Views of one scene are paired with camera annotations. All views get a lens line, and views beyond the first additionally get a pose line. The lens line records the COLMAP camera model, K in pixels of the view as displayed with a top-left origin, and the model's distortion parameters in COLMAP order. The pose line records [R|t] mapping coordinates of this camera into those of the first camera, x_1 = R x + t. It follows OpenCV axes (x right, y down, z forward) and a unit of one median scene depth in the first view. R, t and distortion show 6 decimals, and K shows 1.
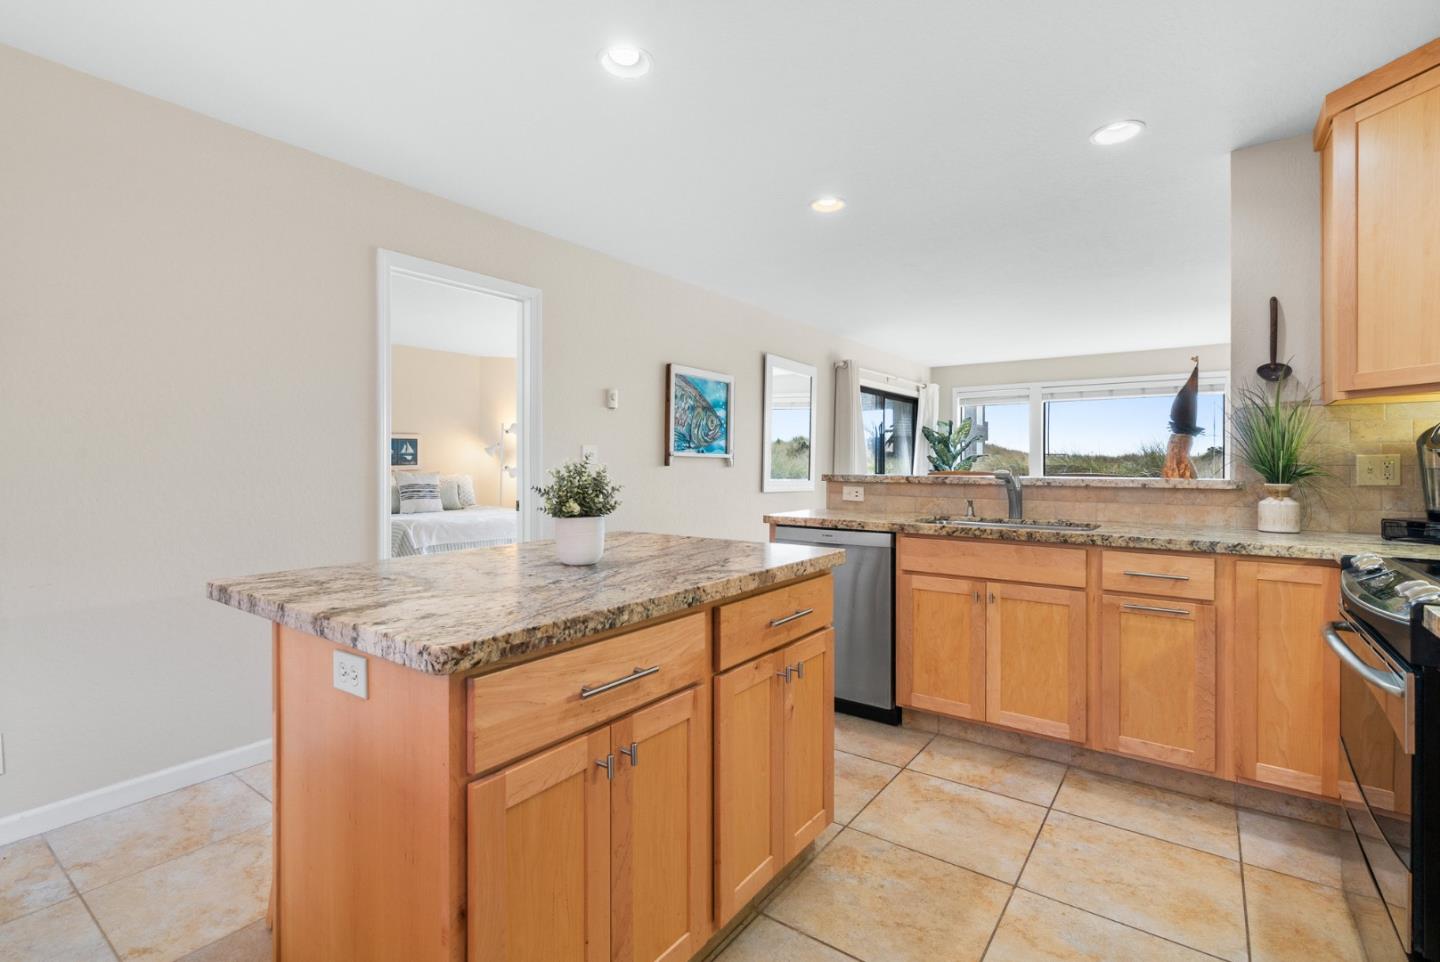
lens RADIAL K [[666.3, 0, 720.4], [0, 666.3, 468.4], [0, 0, 1]] dist [-0.004953, 0.001530]
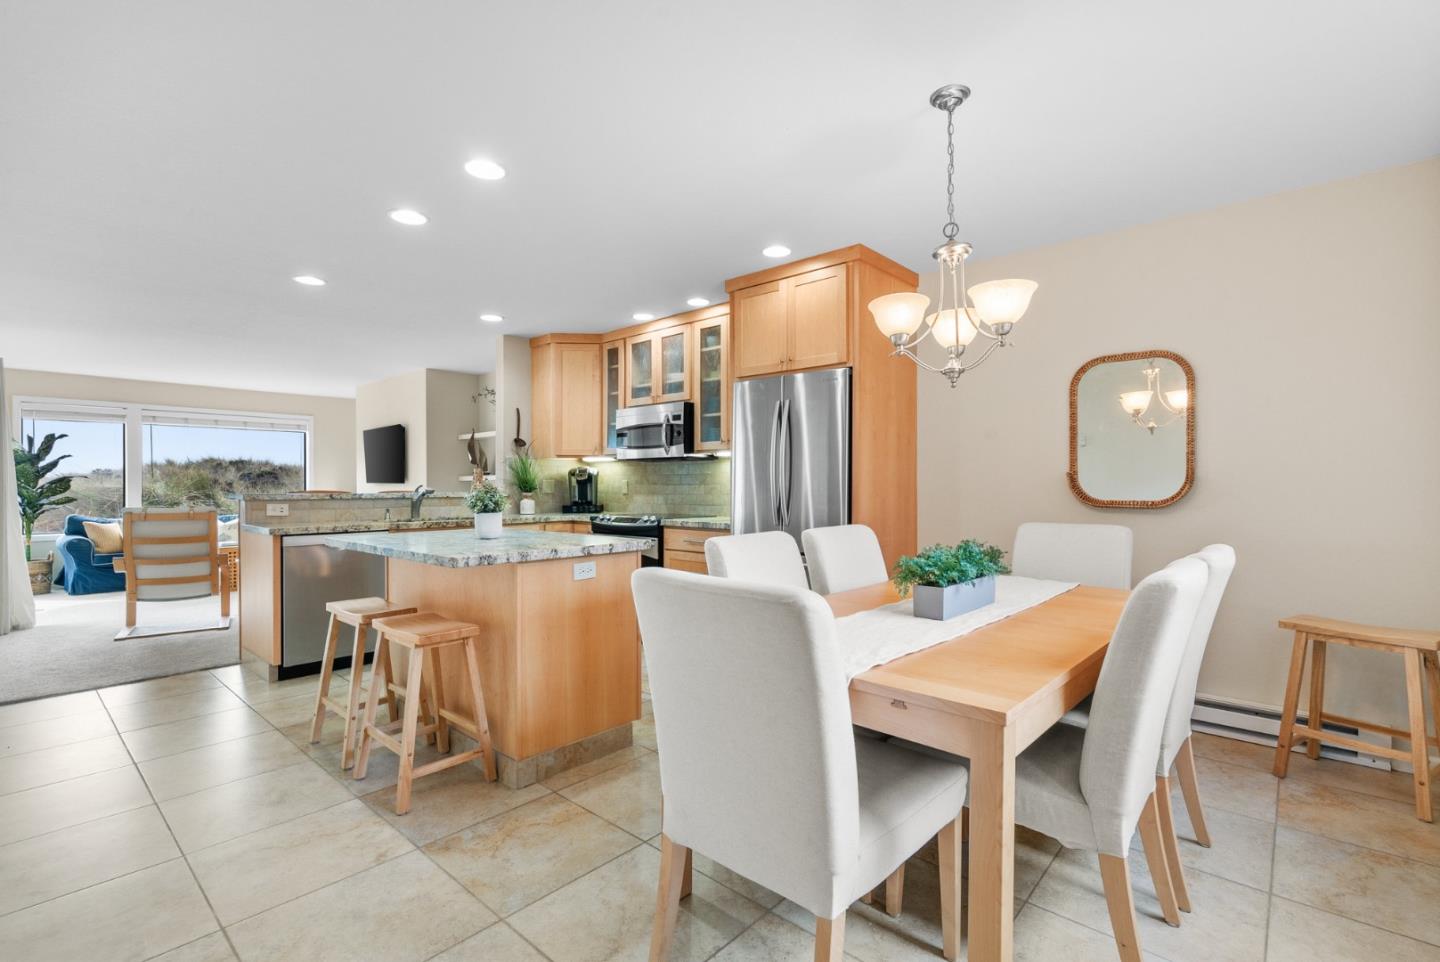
lens RADIAL K [[666.3, 0, 720.6], [0, 666.3, 485.9], [0, 0, 1]] dist [-0.004953, 0.001530]
pose [[0.104714, -0.002559, 0.994499, -1.213178], [0.011103, 0.999937, 0.001404, 0.003044], [-0.994440, 0.010895, 0.104736, 0.106297]]
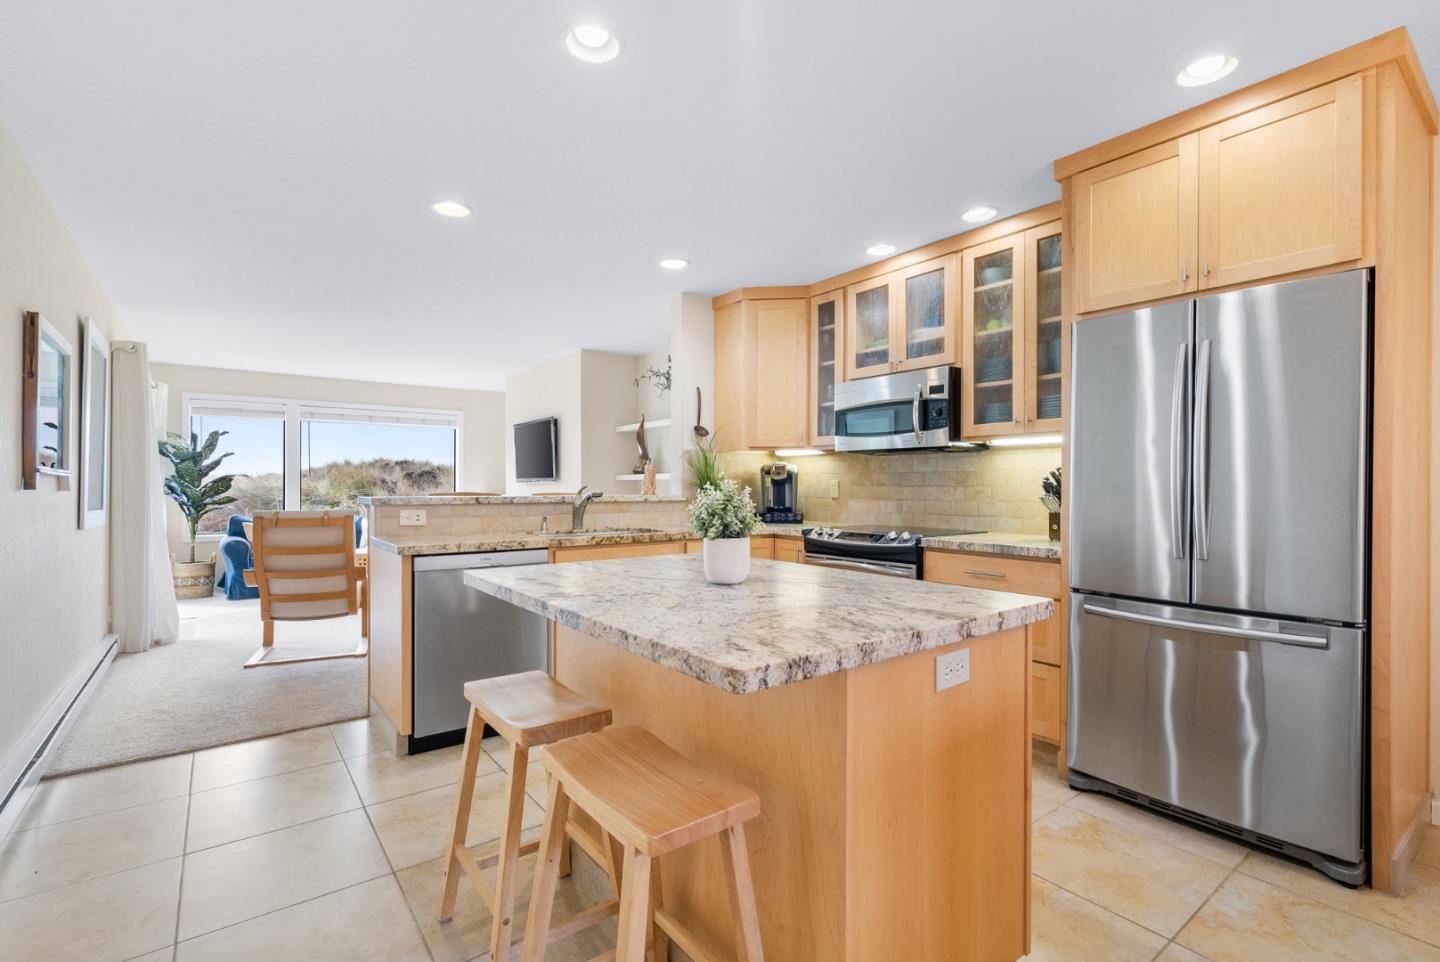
lens RADIAL K [[666.3, 0, 715.9], [0, 666.3, 481.9], [0, 0, 1]] dist [-0.004953, 0.001530]
pose [[0.293285, 0.003306, 0.956019, -0.745564], [0.007986, 0.999951, -0.005908, -0.003655], [-0.955992, 0.009367, 0.293244, 0.438388]]
